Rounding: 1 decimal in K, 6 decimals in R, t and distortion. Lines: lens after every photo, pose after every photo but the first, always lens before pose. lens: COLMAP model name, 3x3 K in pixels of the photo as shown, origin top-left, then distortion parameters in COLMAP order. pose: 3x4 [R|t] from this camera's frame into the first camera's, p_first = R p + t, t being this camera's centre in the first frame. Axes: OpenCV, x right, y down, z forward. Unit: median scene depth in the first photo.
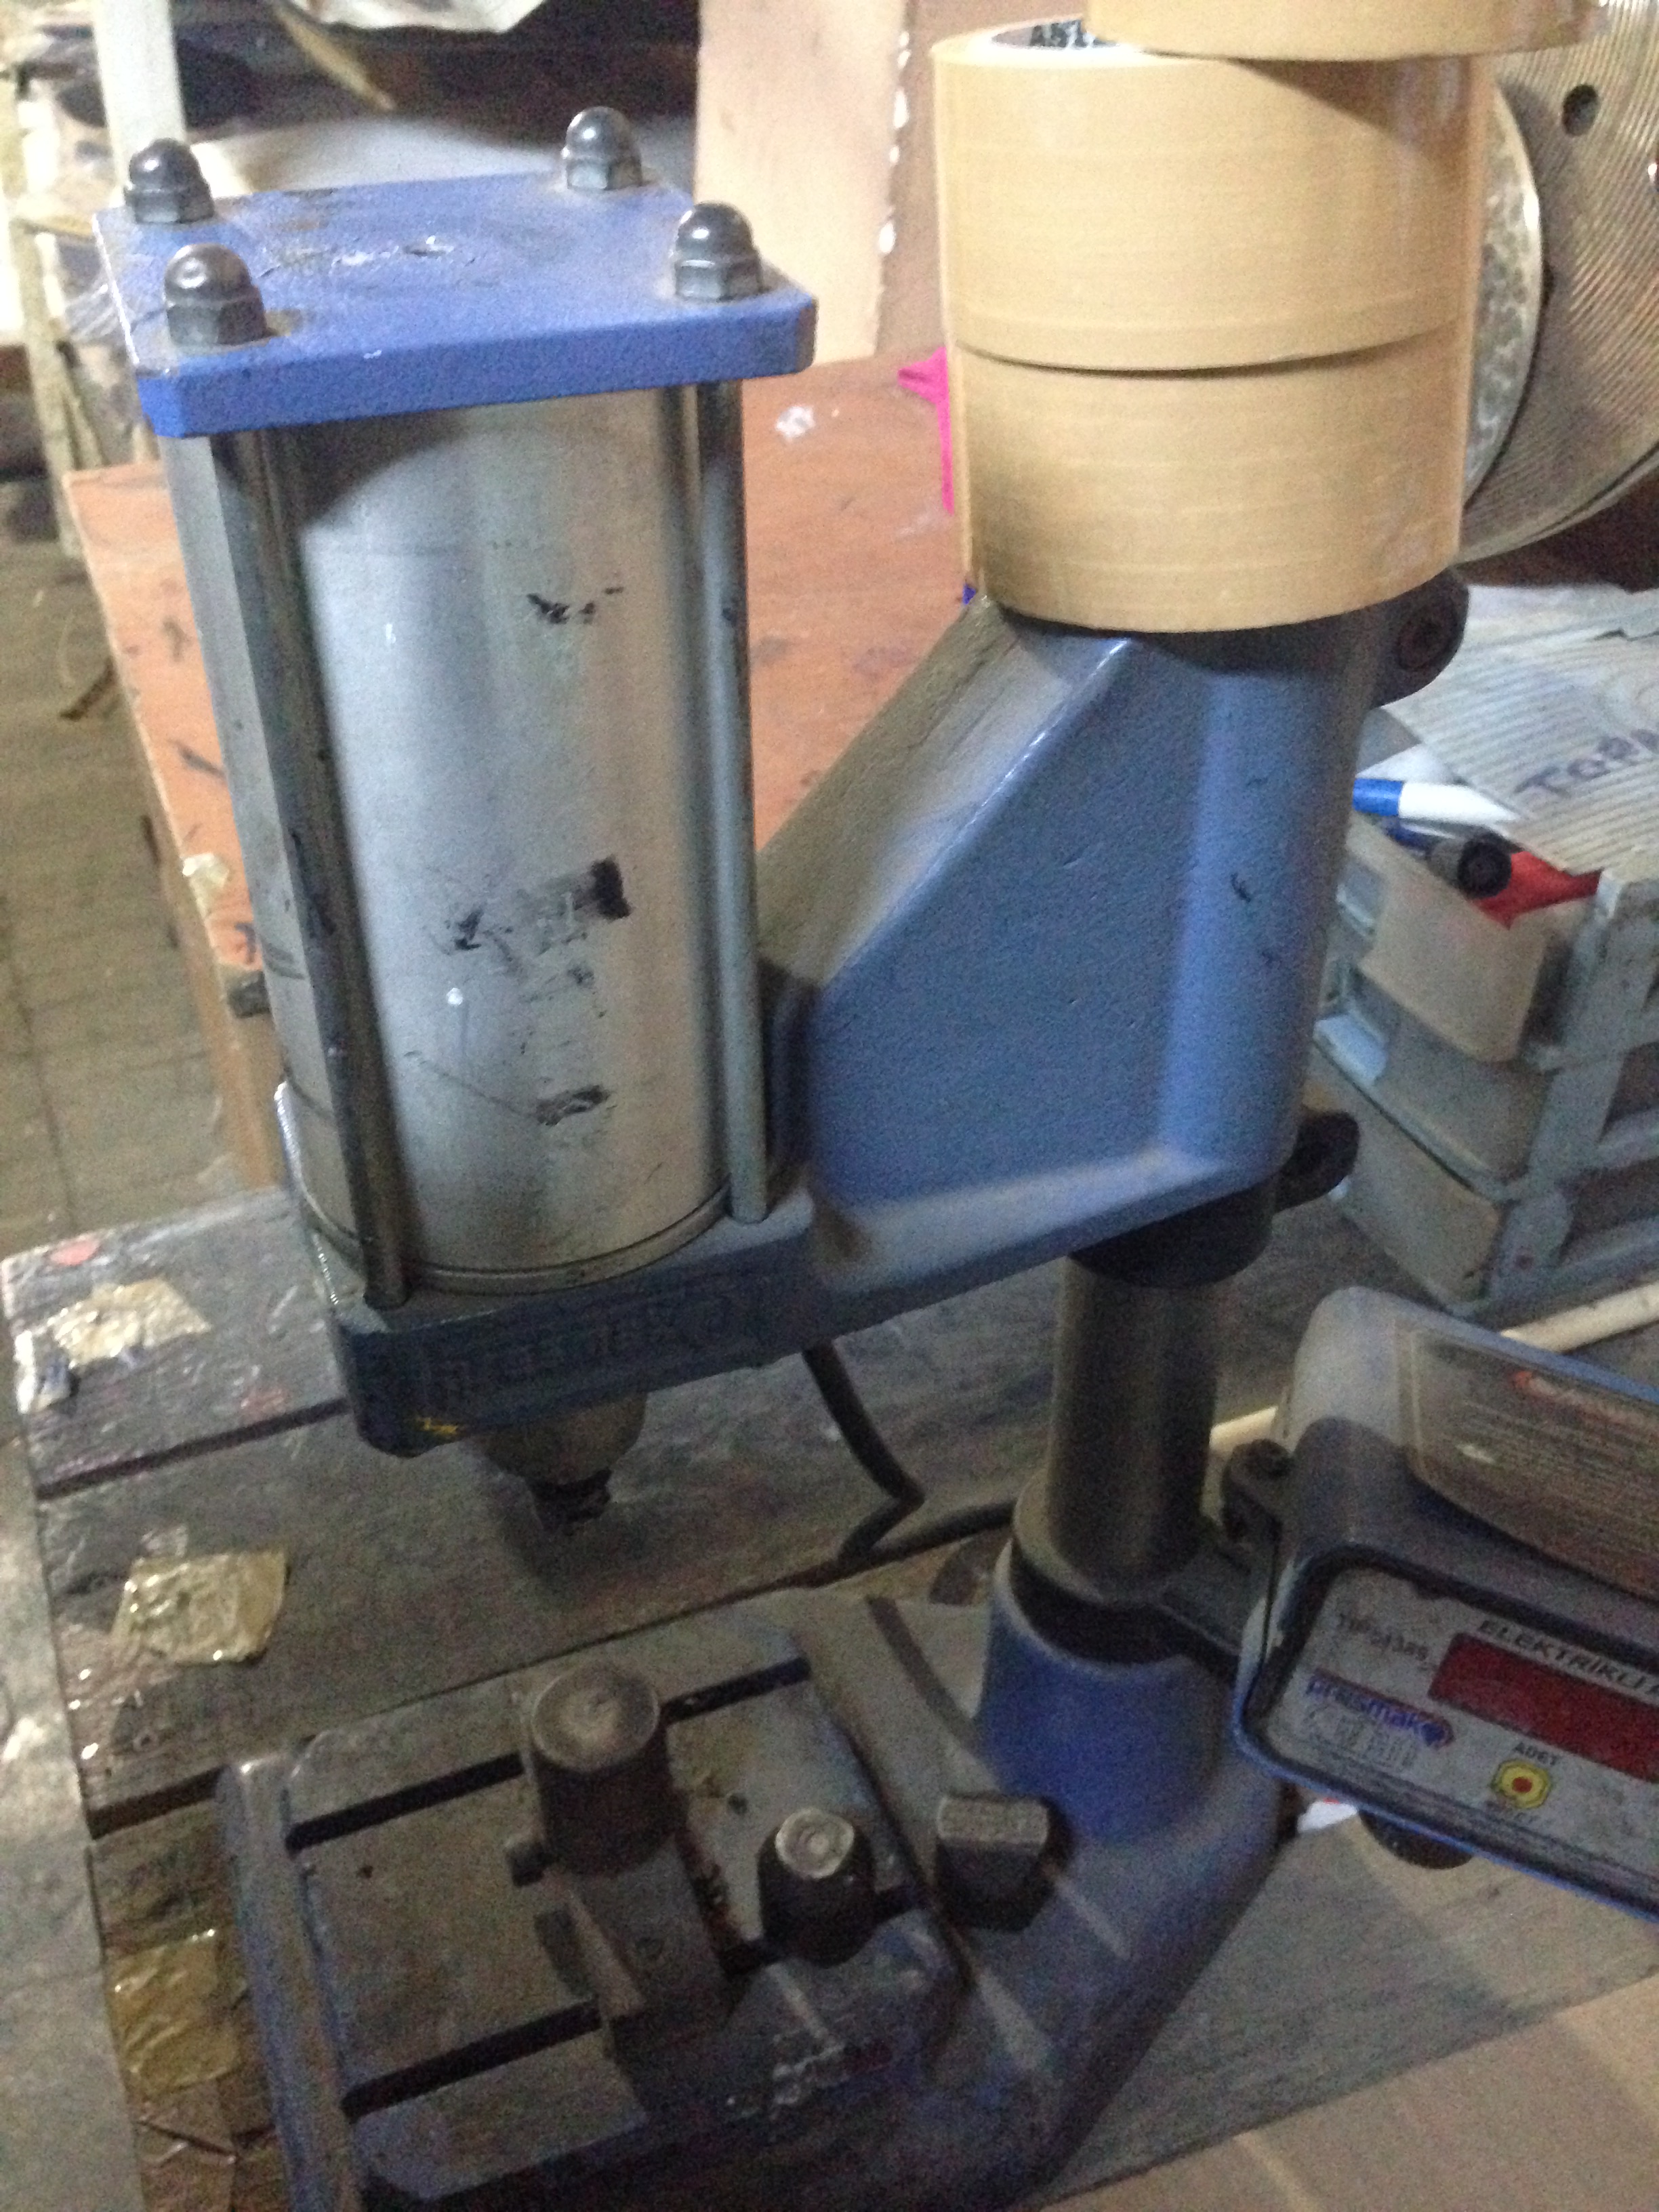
lens RADIAL K [[2020.6, 0, 828.2], [0, 2020.6, 1104.6], [0, 0, 1]] dist [0.010469, 0.000000]
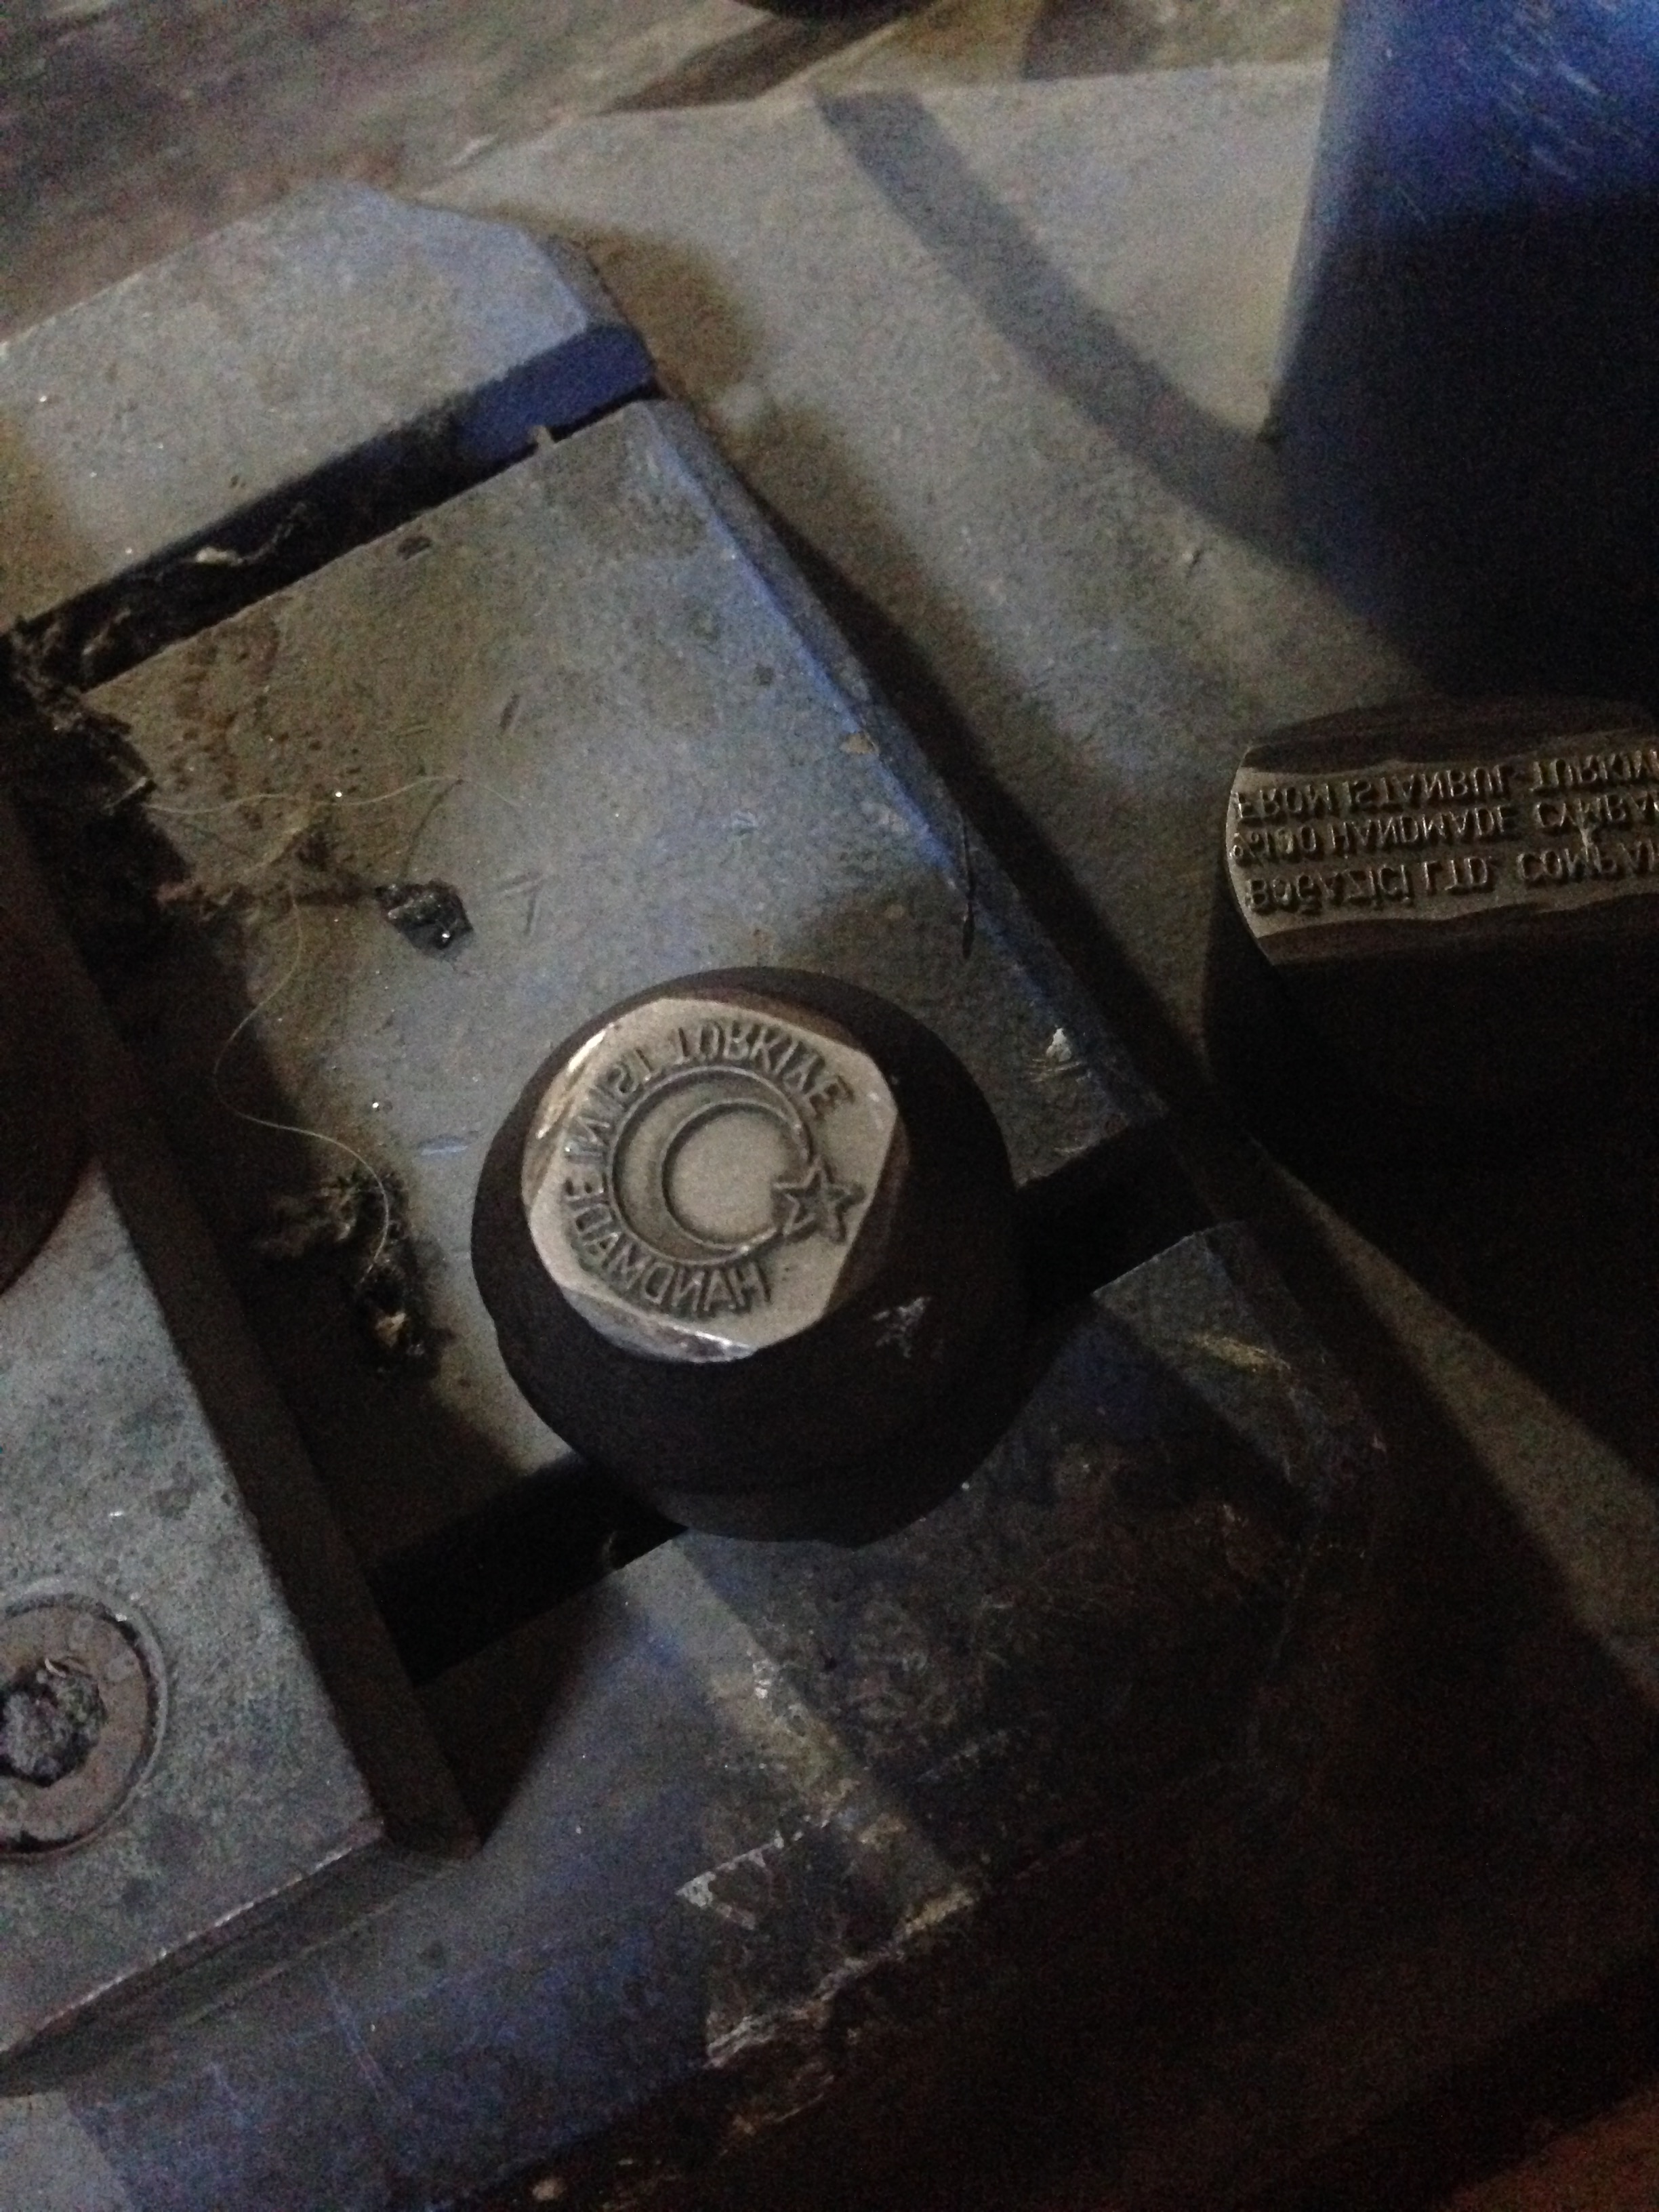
lens RADIAL K [[2020.6, 0, 827.6], [0, 2020.6, 1105.7], [0, 0, 1]] dist [0.010469, 0.000000]
pose [[0.985547, -0.157984, -0.061137, 0.017531], [0.165661, 0.823412, 0.542723, 0.245347], [-0.035401, -0.545008, 0.837683, 0.806776]]
